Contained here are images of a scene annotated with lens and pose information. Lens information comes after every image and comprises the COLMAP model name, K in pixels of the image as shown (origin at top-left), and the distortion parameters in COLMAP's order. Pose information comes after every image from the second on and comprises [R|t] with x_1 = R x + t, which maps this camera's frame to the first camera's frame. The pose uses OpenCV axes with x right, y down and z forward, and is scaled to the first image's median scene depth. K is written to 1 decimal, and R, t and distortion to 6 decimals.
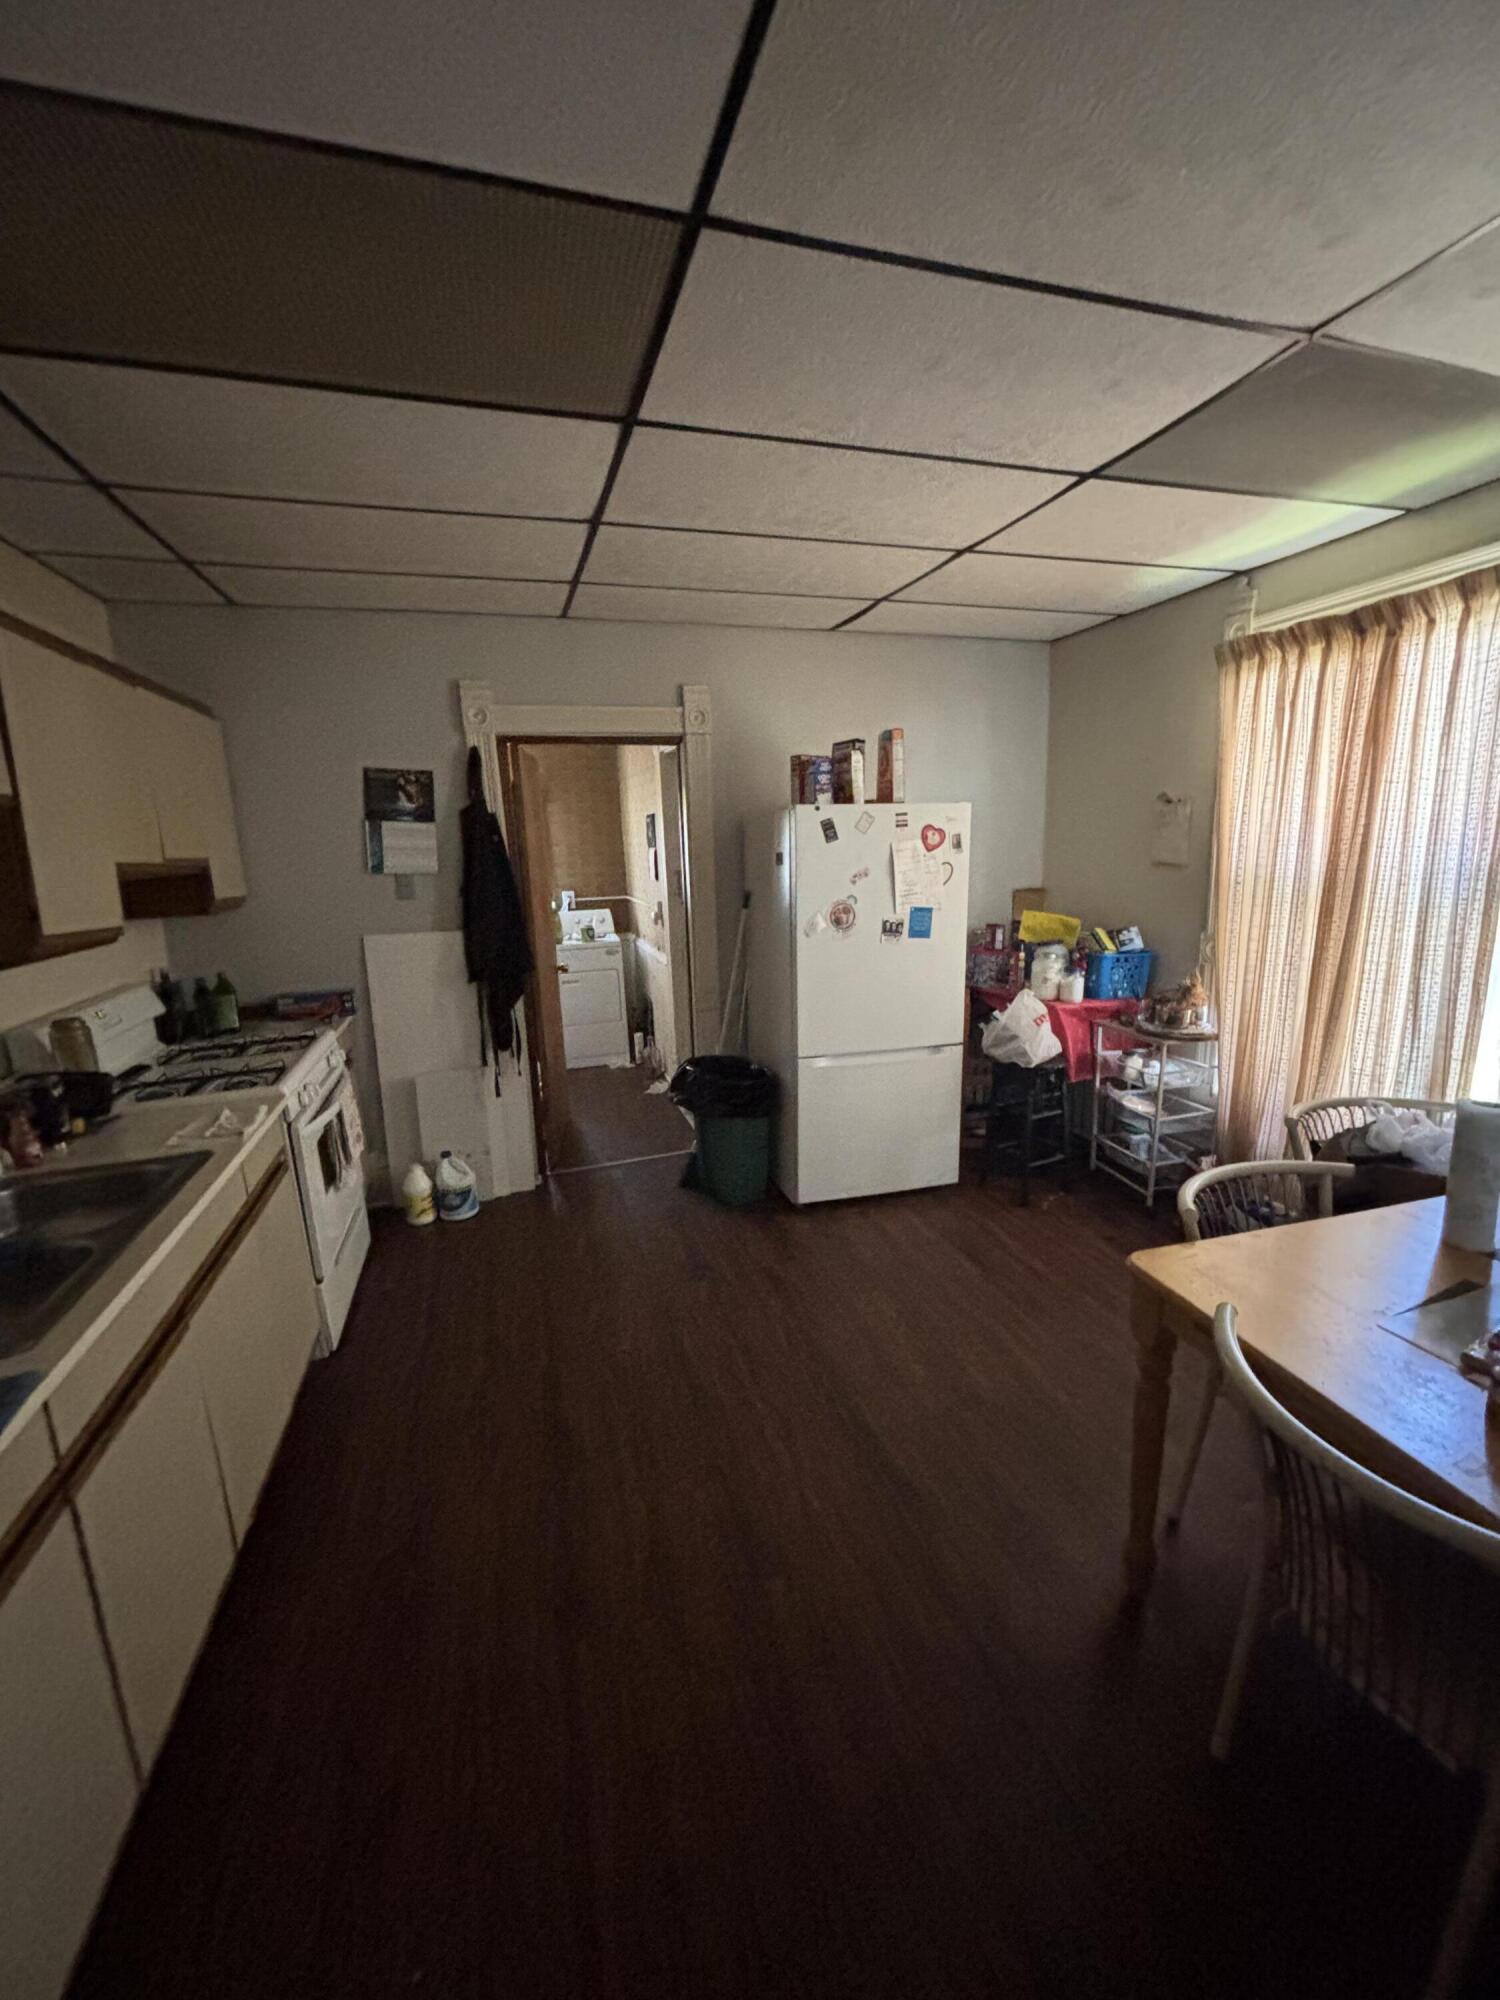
lens RADIAL K [[805.3, 0, 753.2], [0, 805.3, 997.8], [0, 0, 1]] dist [-0.003653, -0.000146]
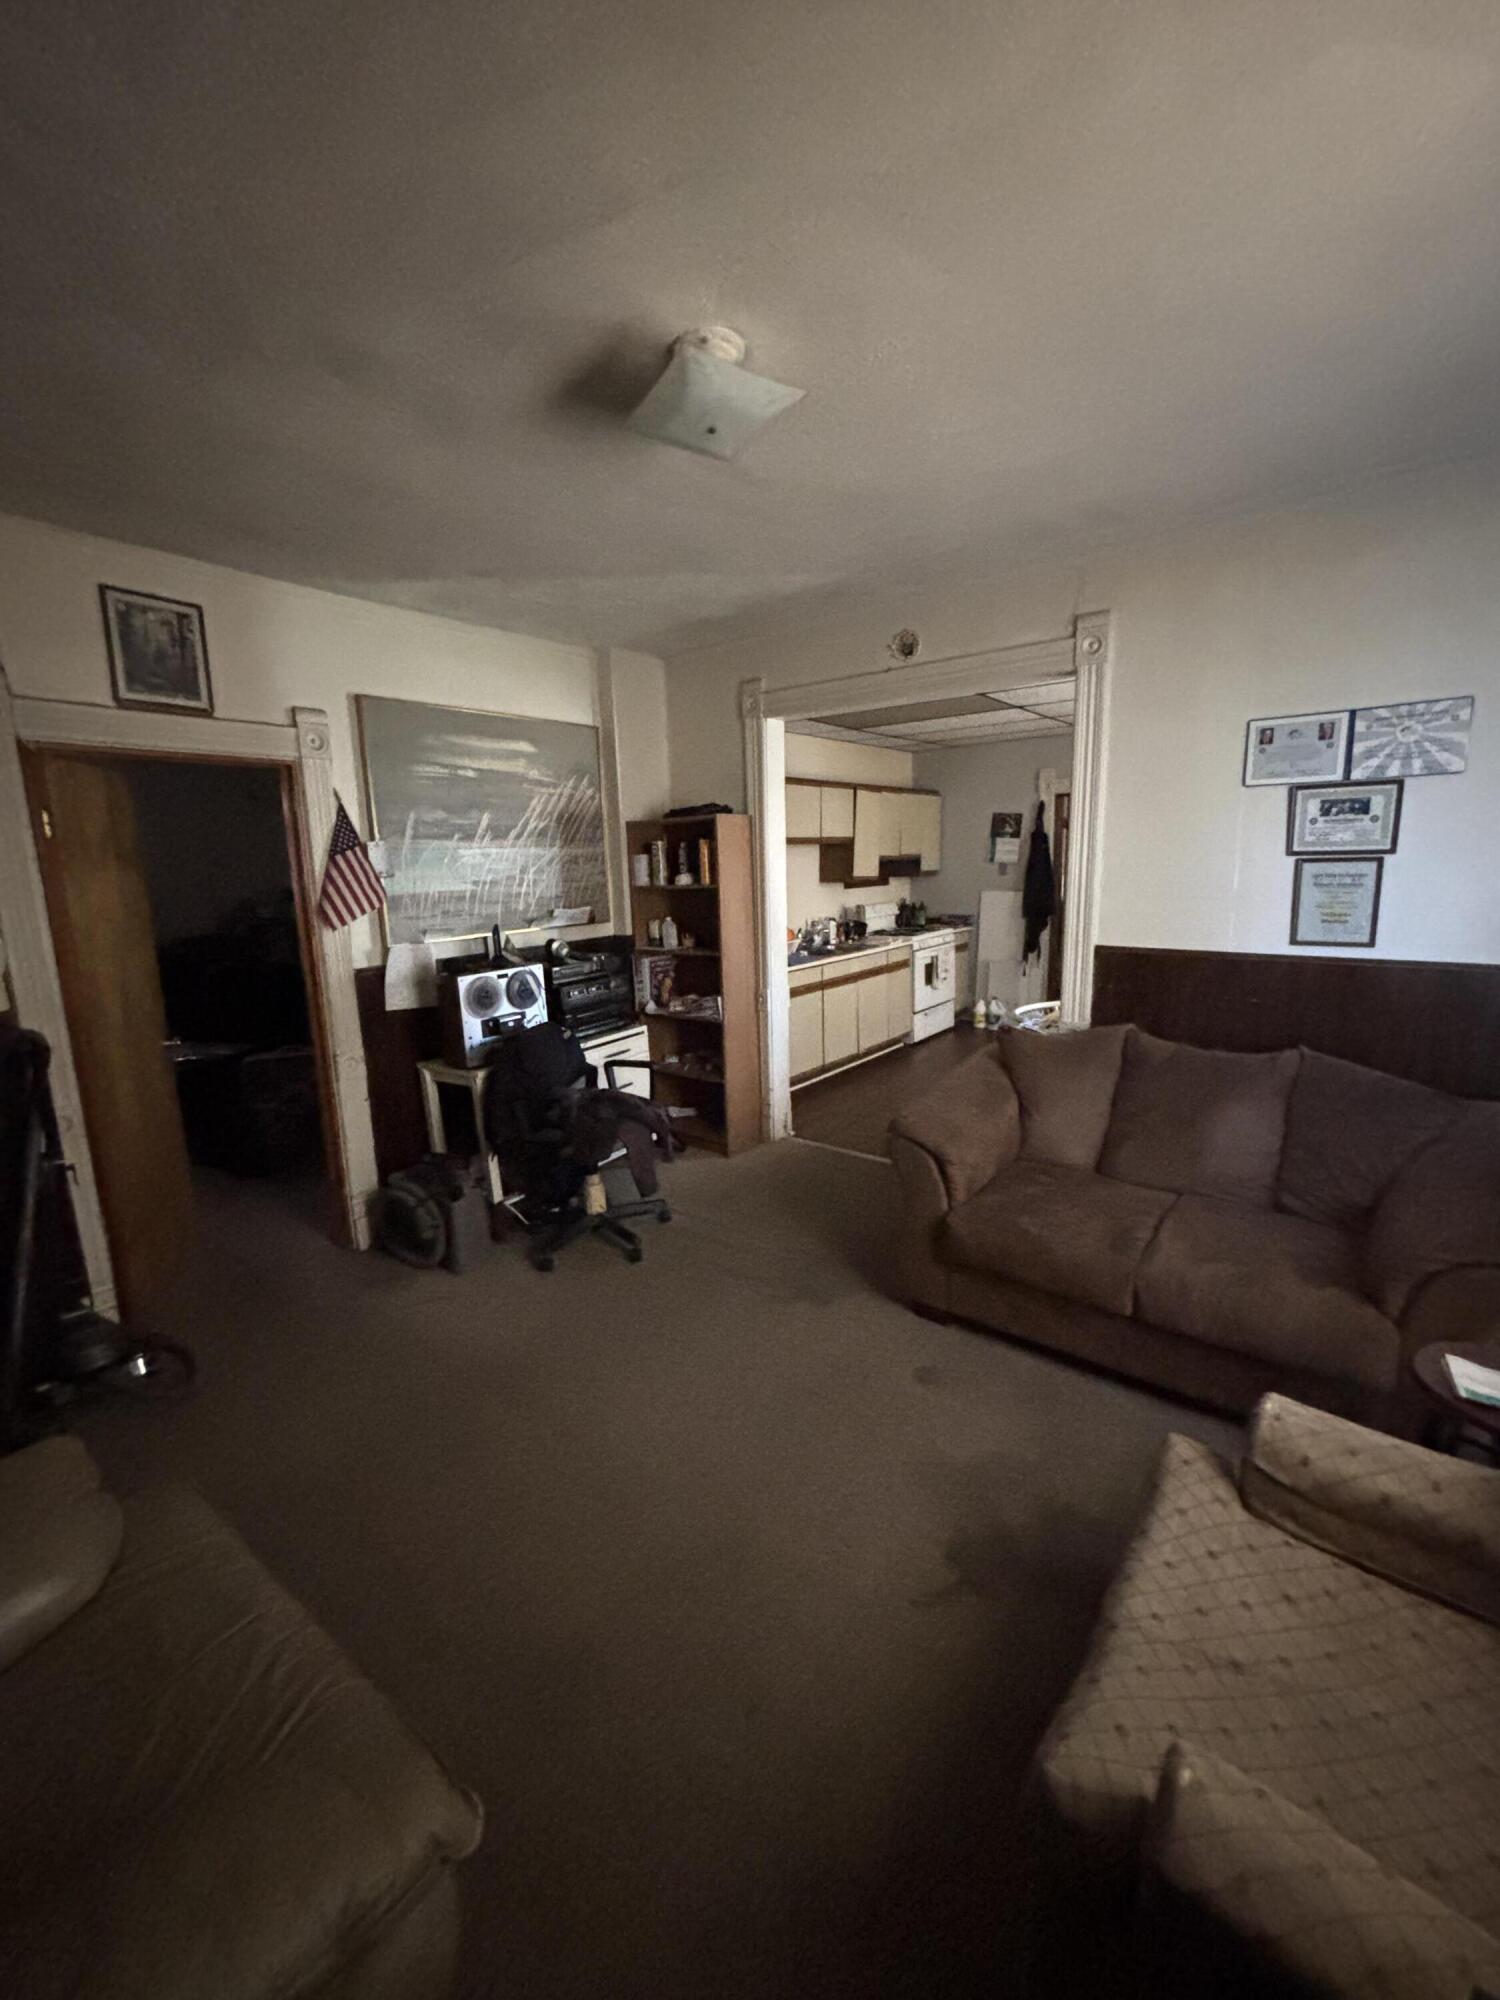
lens RADIAL K [[805.3, 0, 753.3], [0, 805.3, 998.1], [0, 0, 1]] dist [-0.003653, -0.000146]
pose [[0.558484, 0.157604, -0.814406, 0.974909], [-0.154205, 0.984397, 0.084755, 0.116597], [0.815056, 0.078251, 0.574073, -0.711307]]
